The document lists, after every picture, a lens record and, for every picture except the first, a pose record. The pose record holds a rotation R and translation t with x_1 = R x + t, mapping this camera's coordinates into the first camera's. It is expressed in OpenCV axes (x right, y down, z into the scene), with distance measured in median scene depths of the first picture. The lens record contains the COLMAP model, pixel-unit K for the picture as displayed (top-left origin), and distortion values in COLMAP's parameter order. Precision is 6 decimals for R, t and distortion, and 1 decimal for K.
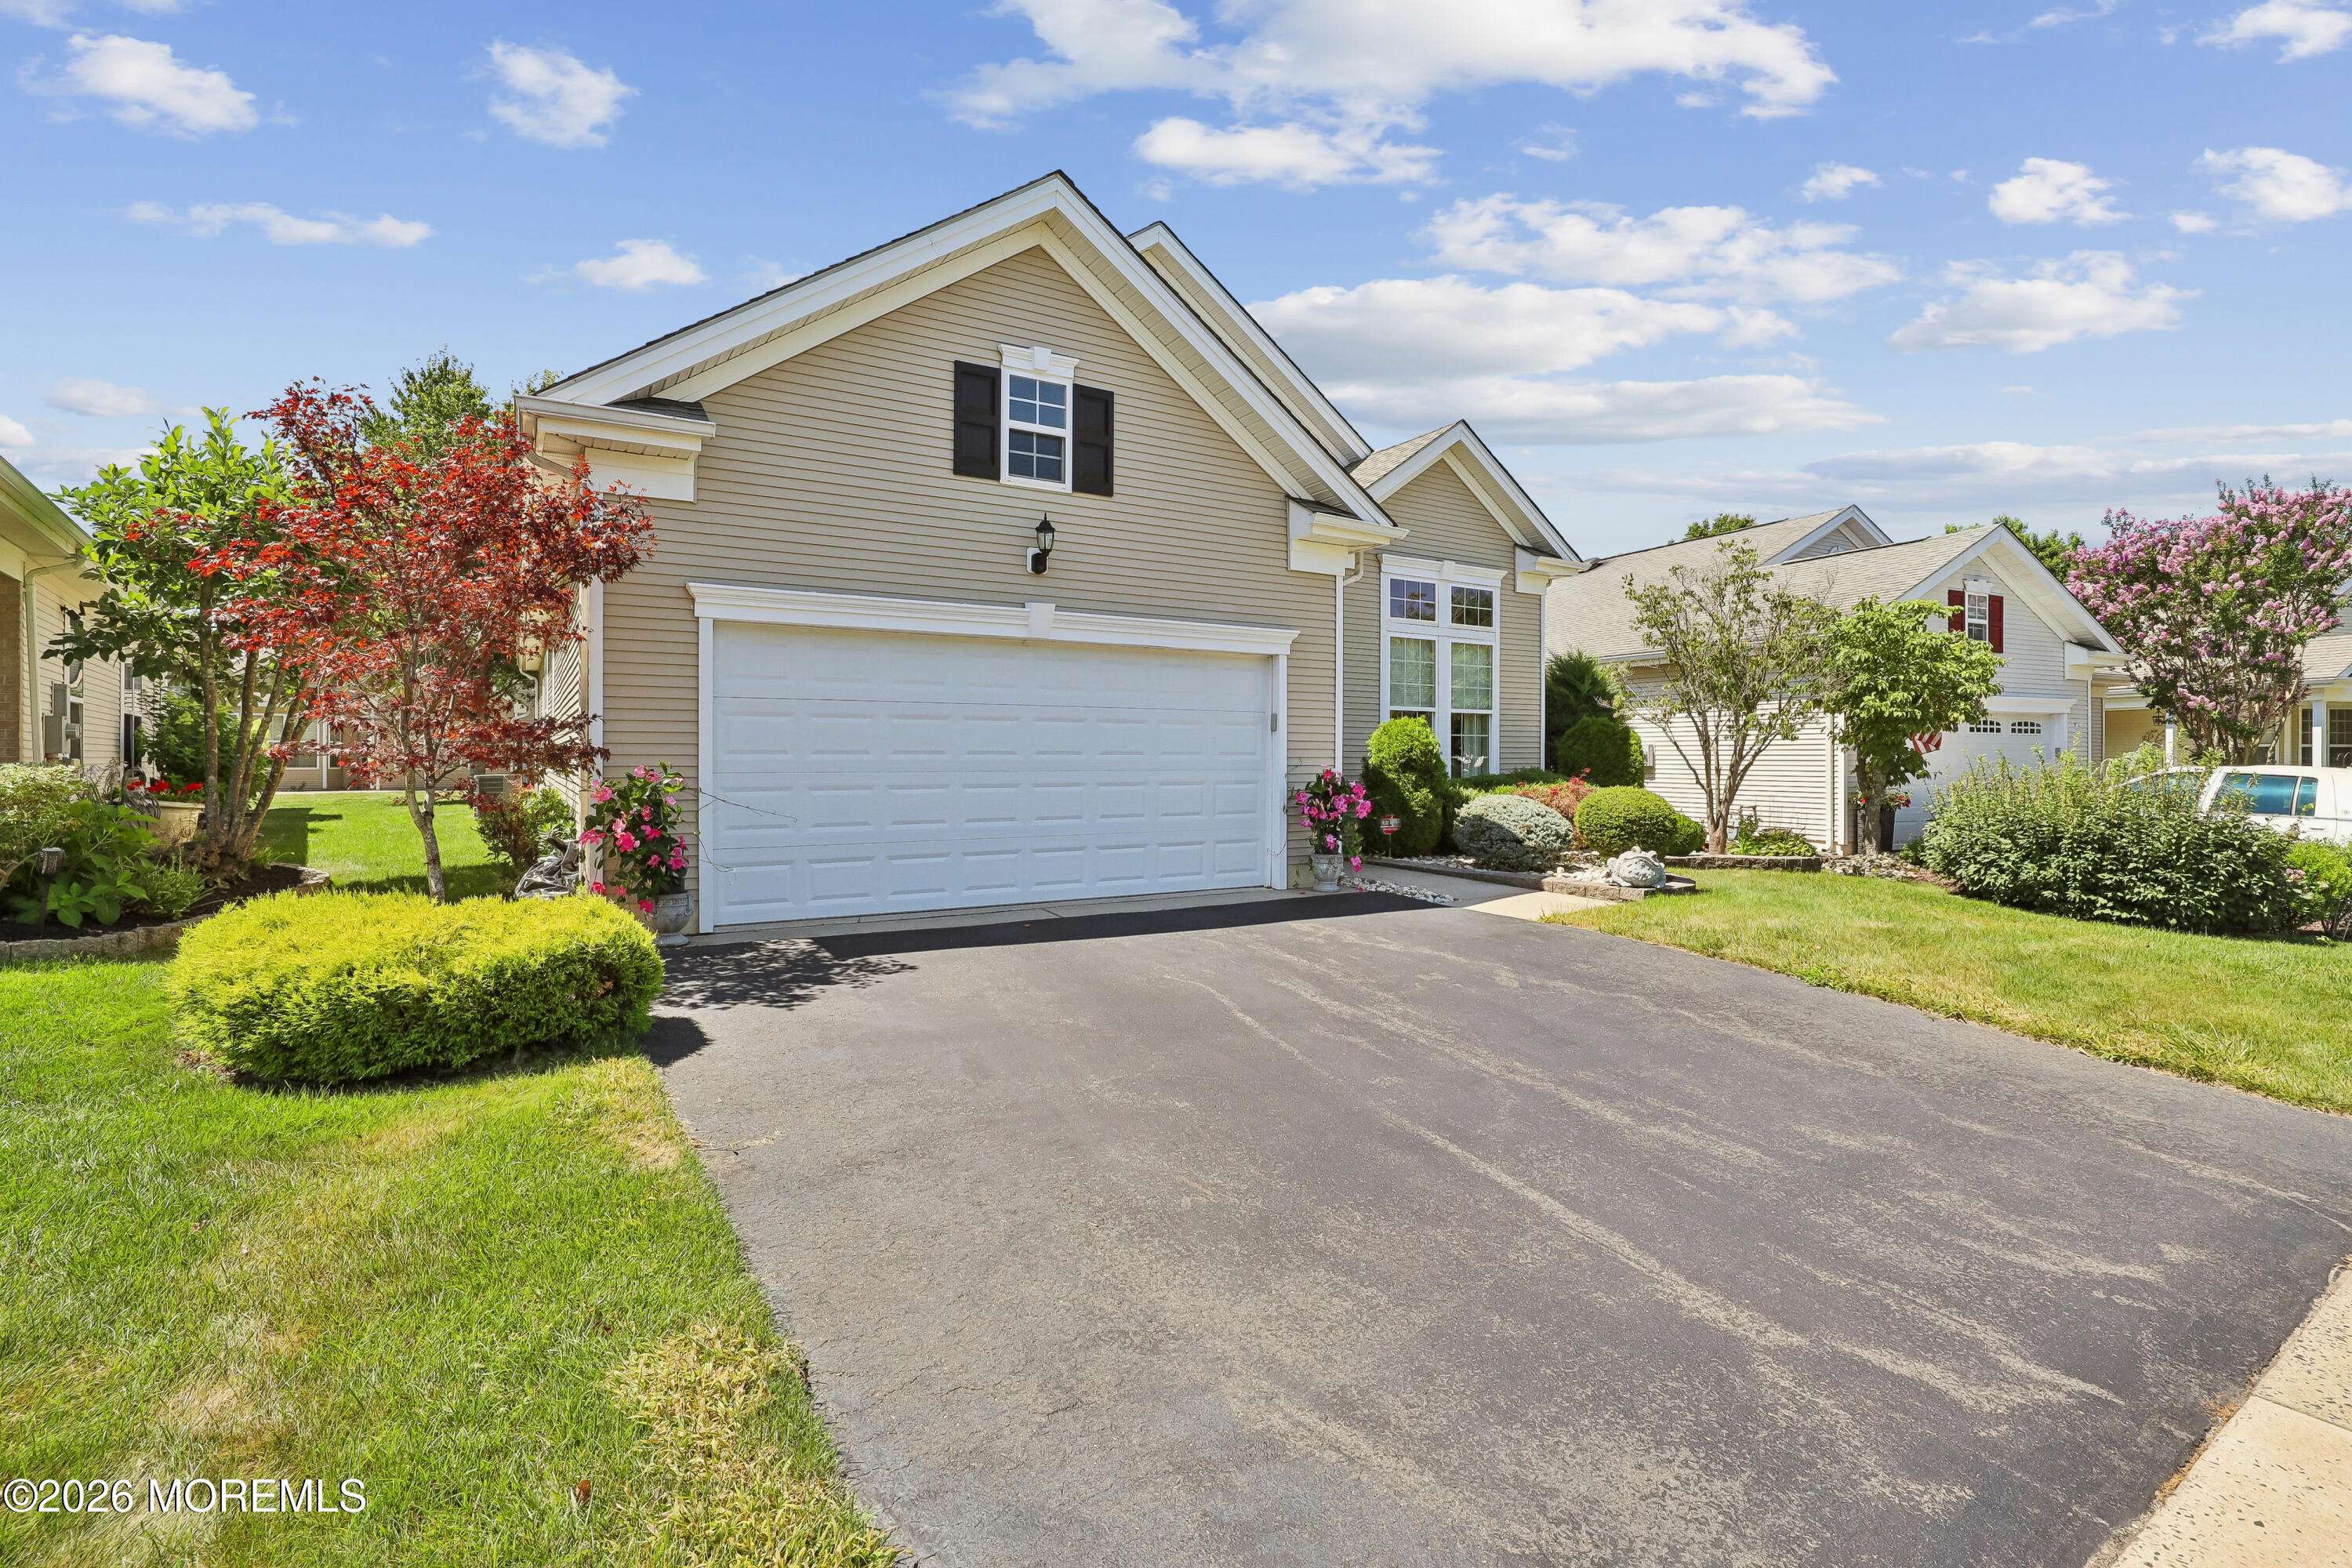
lens RADIAL K [[1081.8, 0, 1188.5], [0, 1081.8, 767.9], [0, 0, 1]] dist [-0.014503, -0.000125]
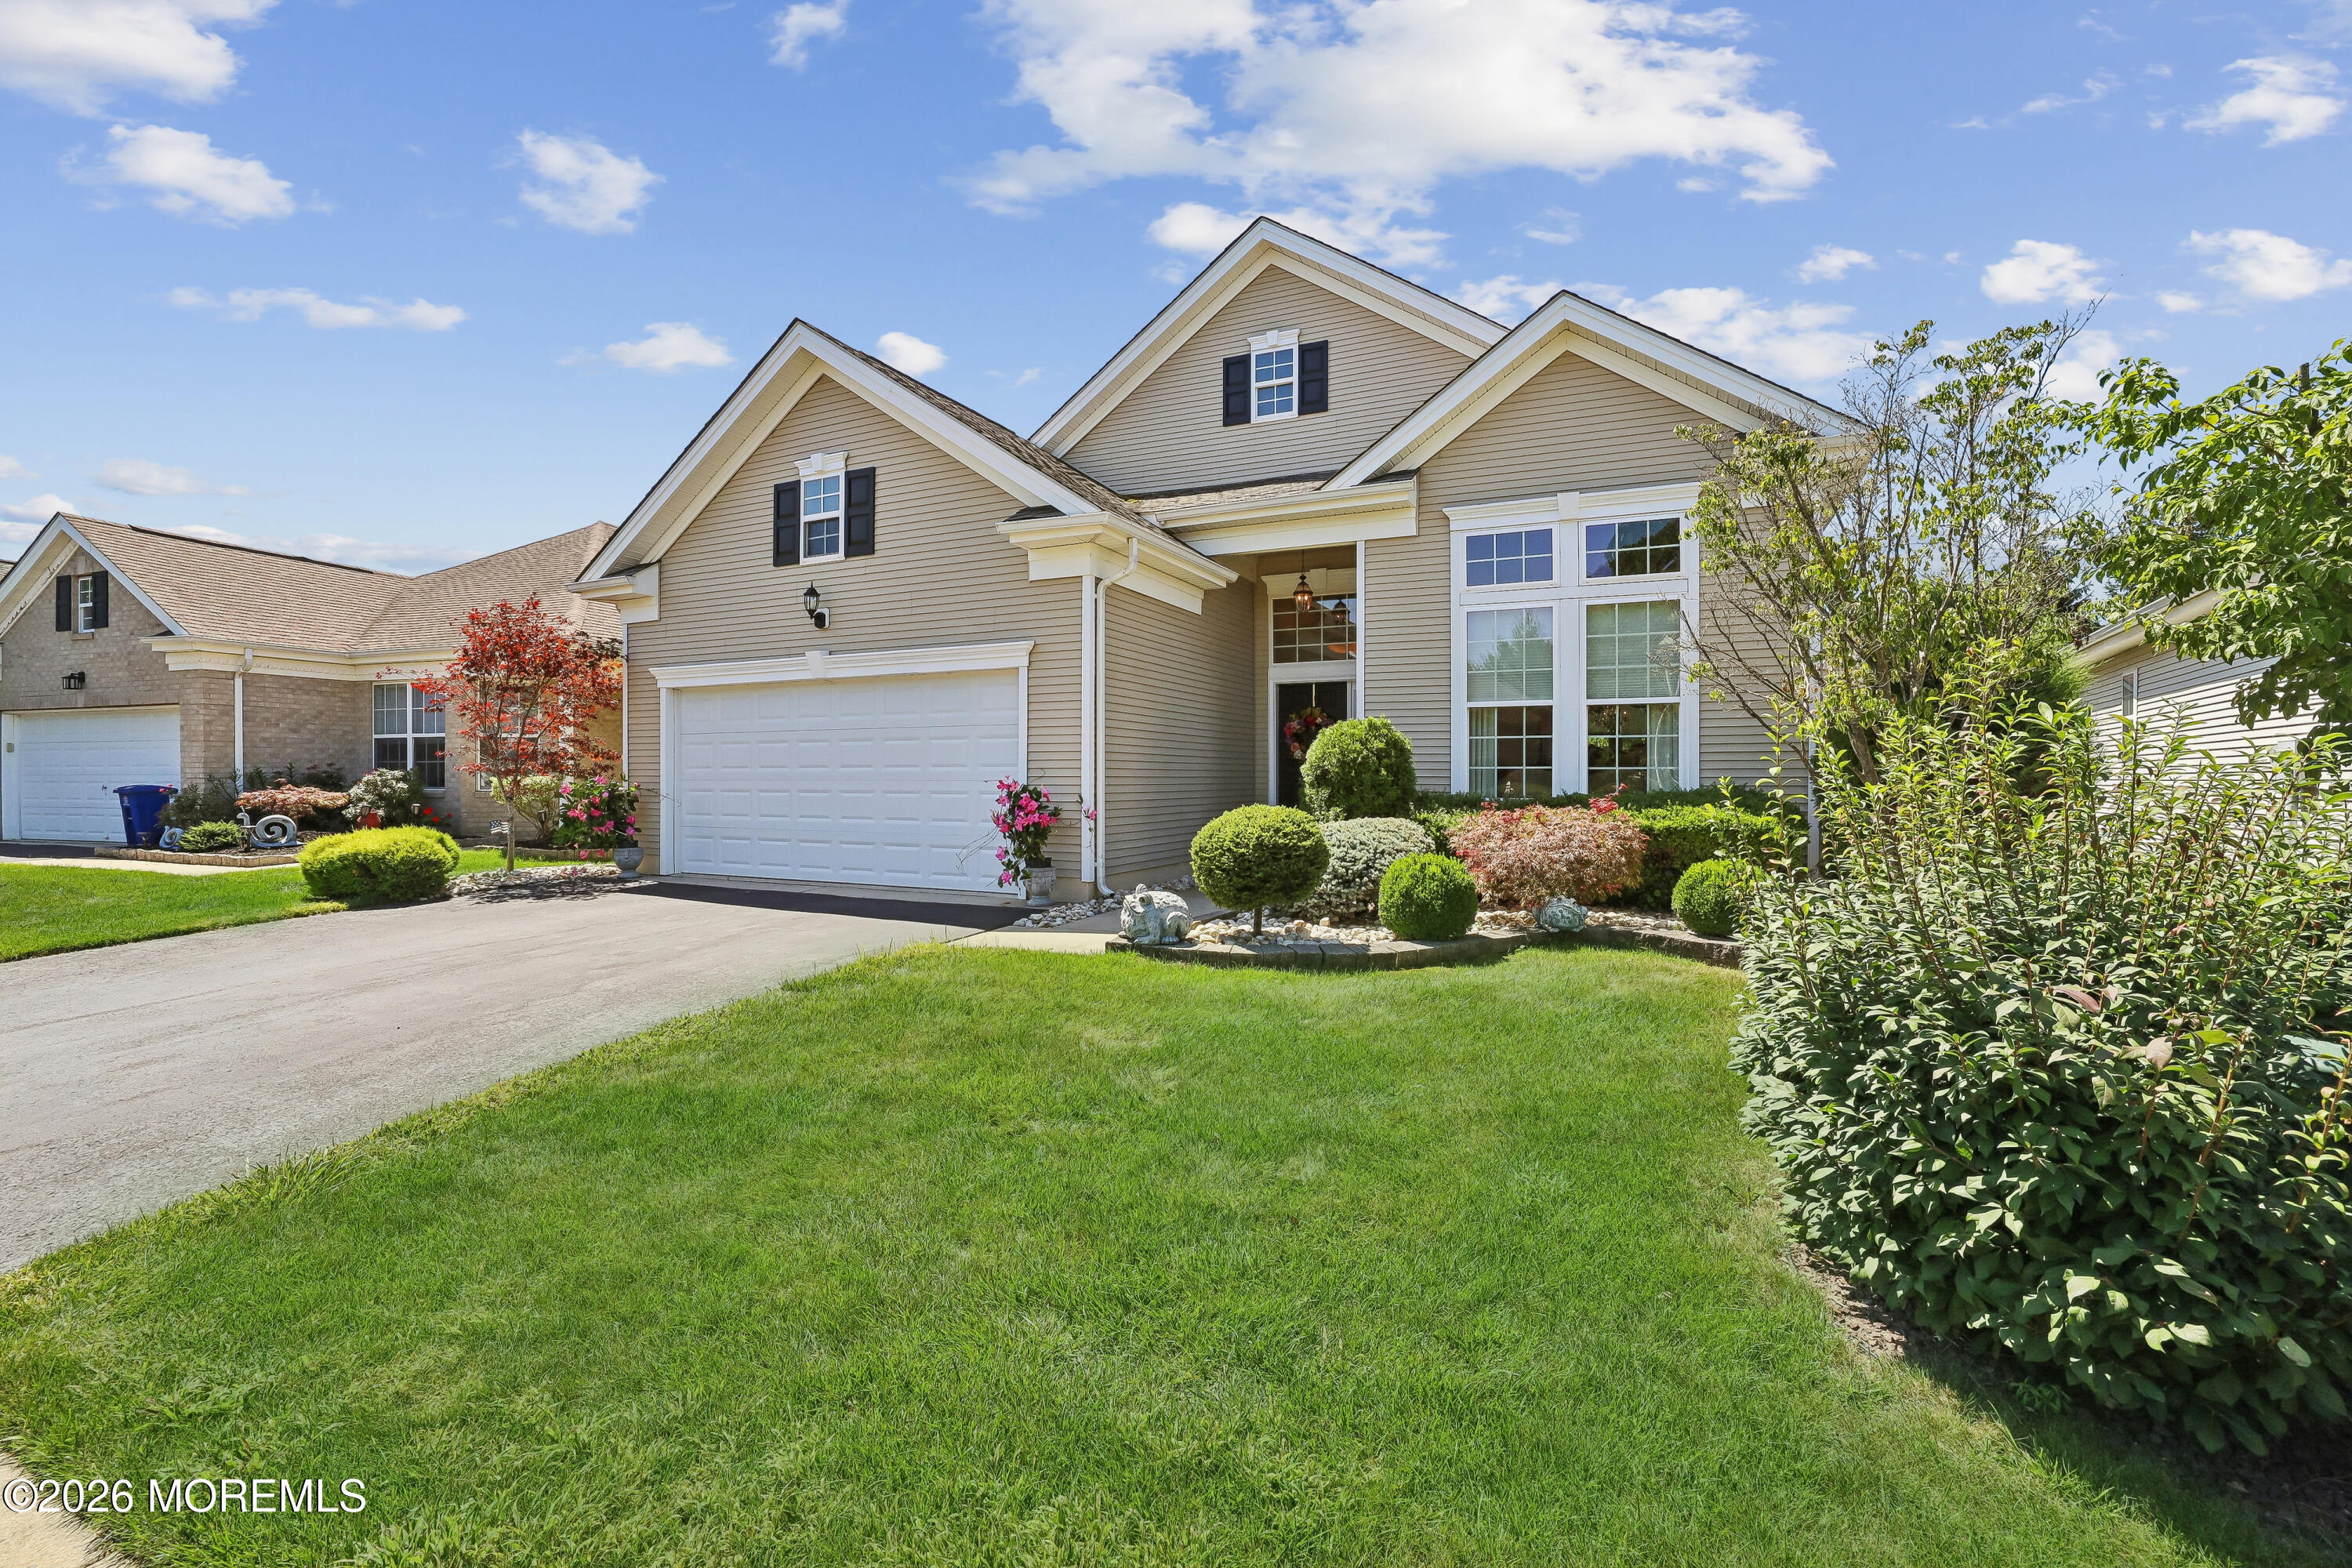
lens RADIAL K [[1014.7, 0, 1191.0], [0, 1014.7, 791.2], [0, 0, 1]] dist [-0.032242, 0.011174]
pose [[0.539412, 0.012083, -0.841955, 1.086214], [-0.005646, 0.999926, 0.010733, 0.000399], [0.842023, -0.001035, 0.539440, 0.696651]]
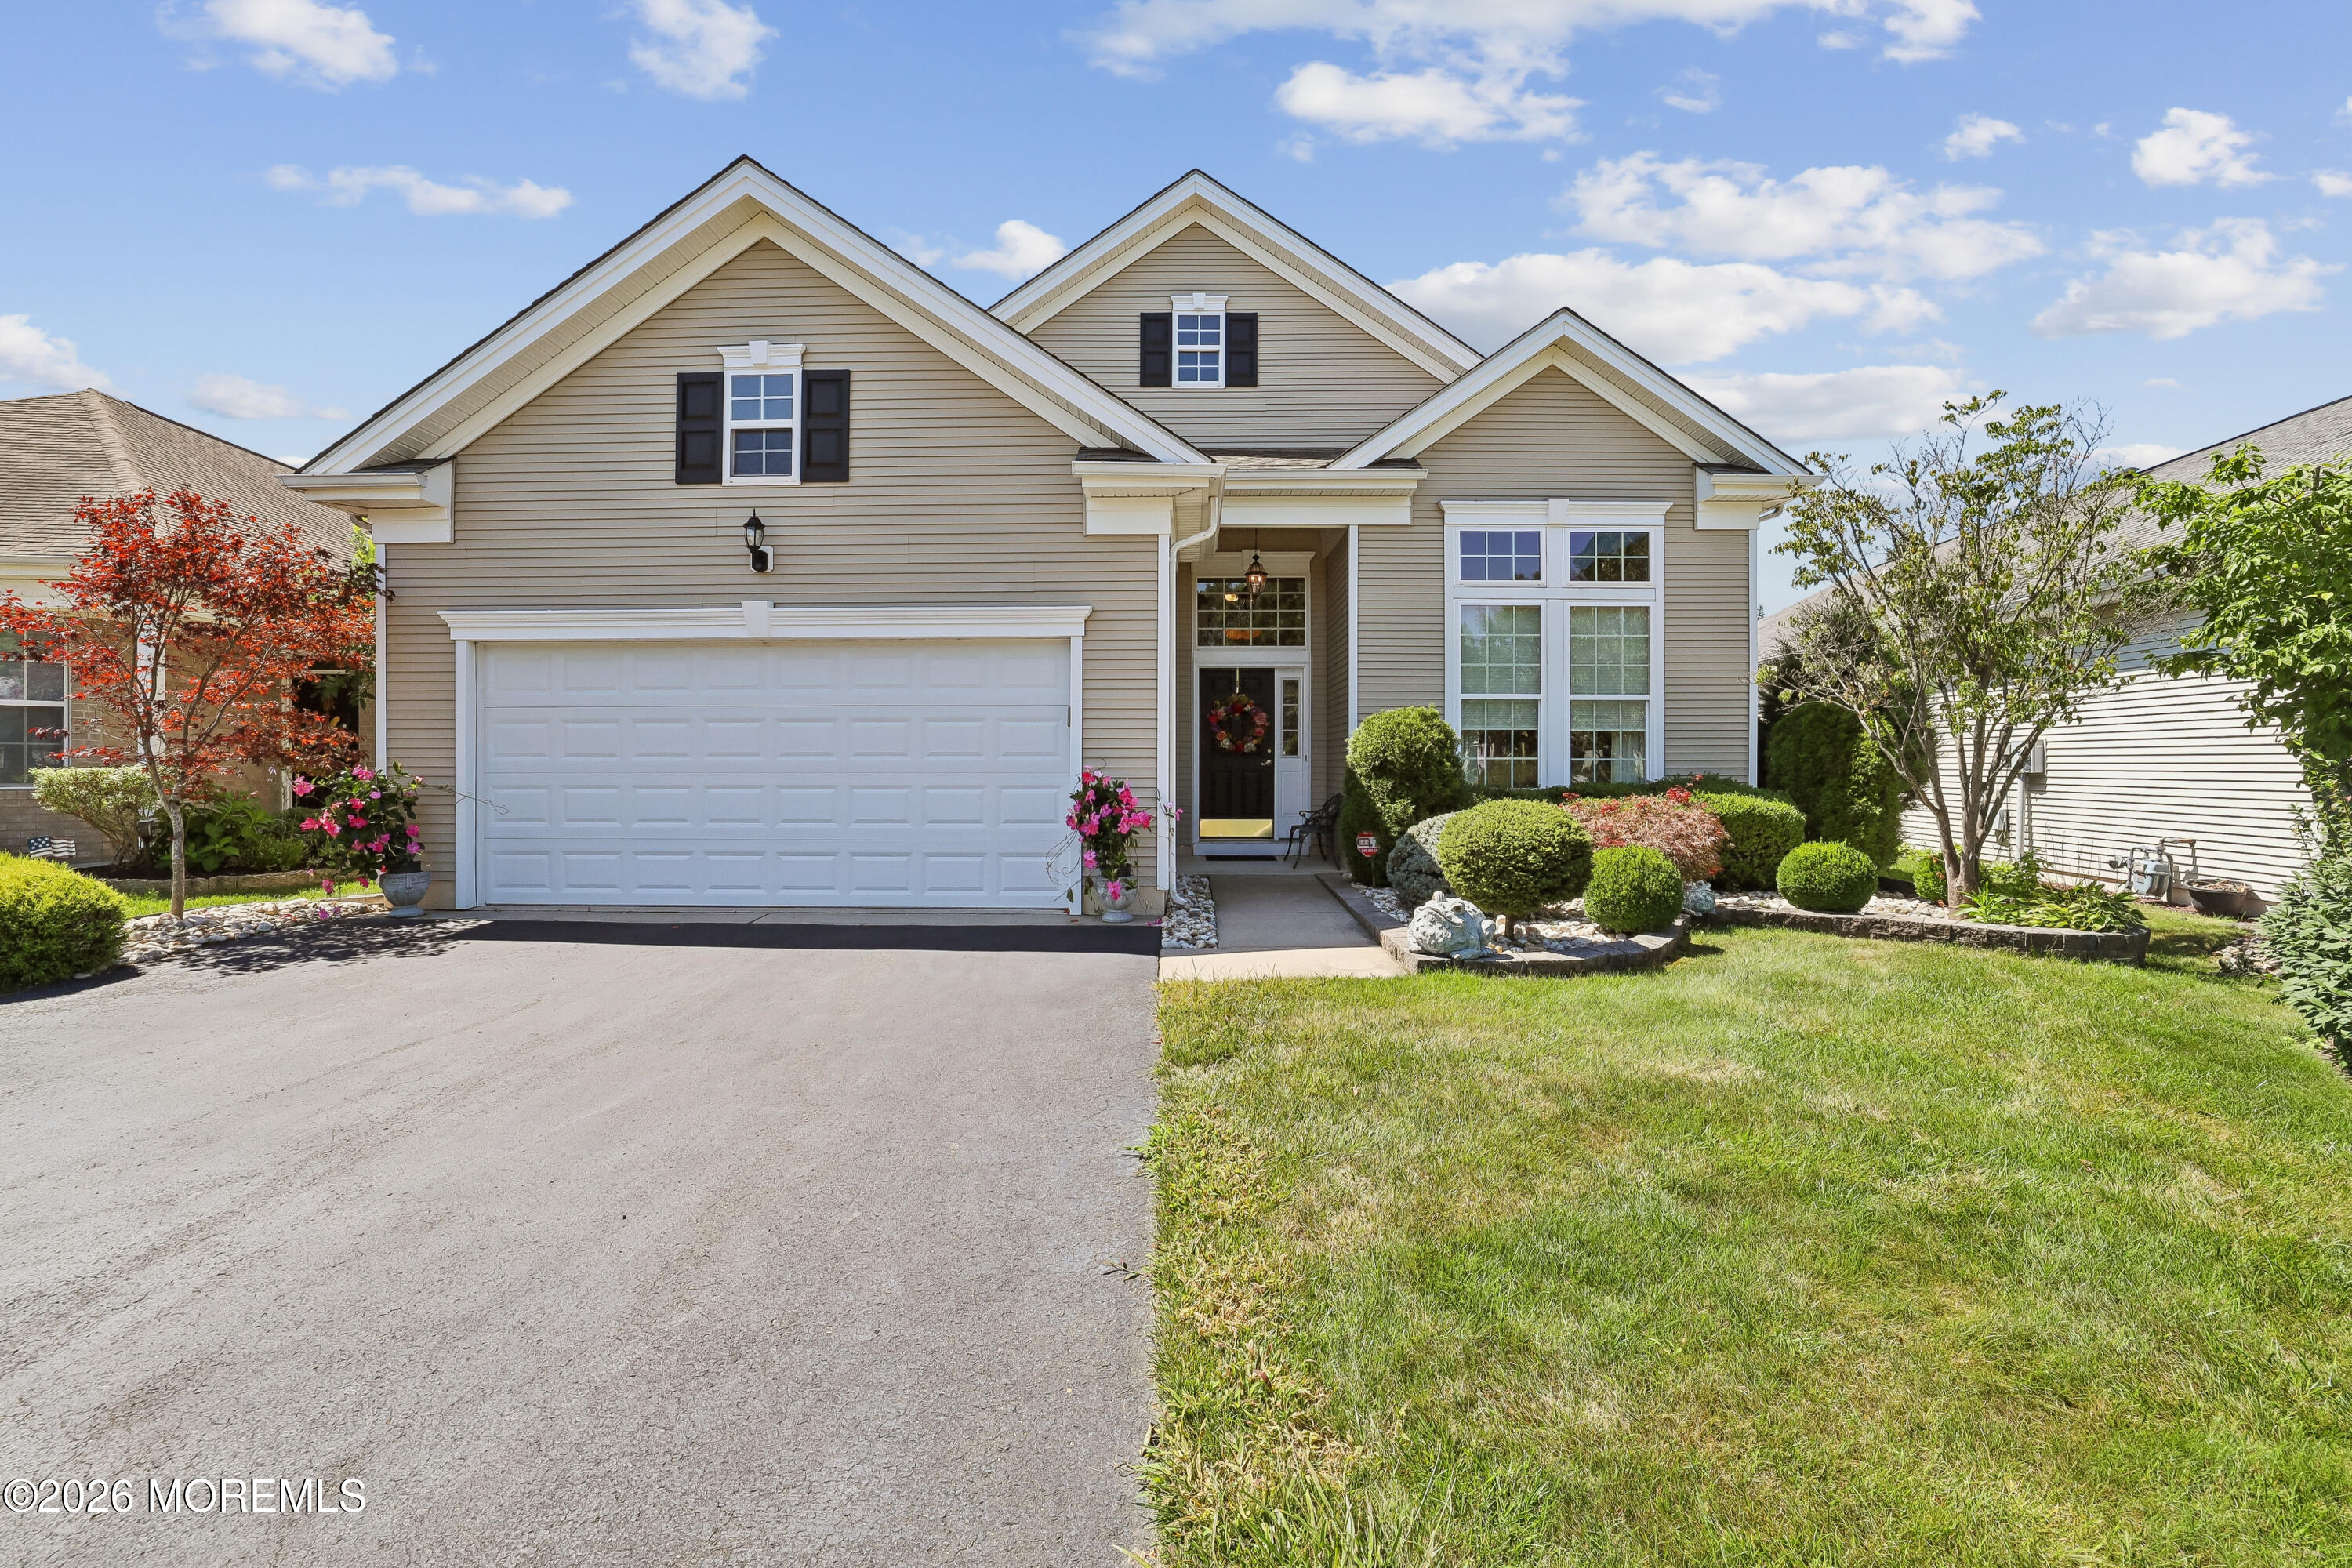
lens RADIAL K [[1014.7, 0, 1182.0], [0, 1014.7, 774.2], [0, 0, 1]] dist [-0.032242, 0.011174]
pose [[0.837690, 0.005638, -0.546116, 0.659698], [-0.003627, 0.999982, 0.004761, -0.001588], [0.546133, -0.002008, 0.837696, 0.427367]]
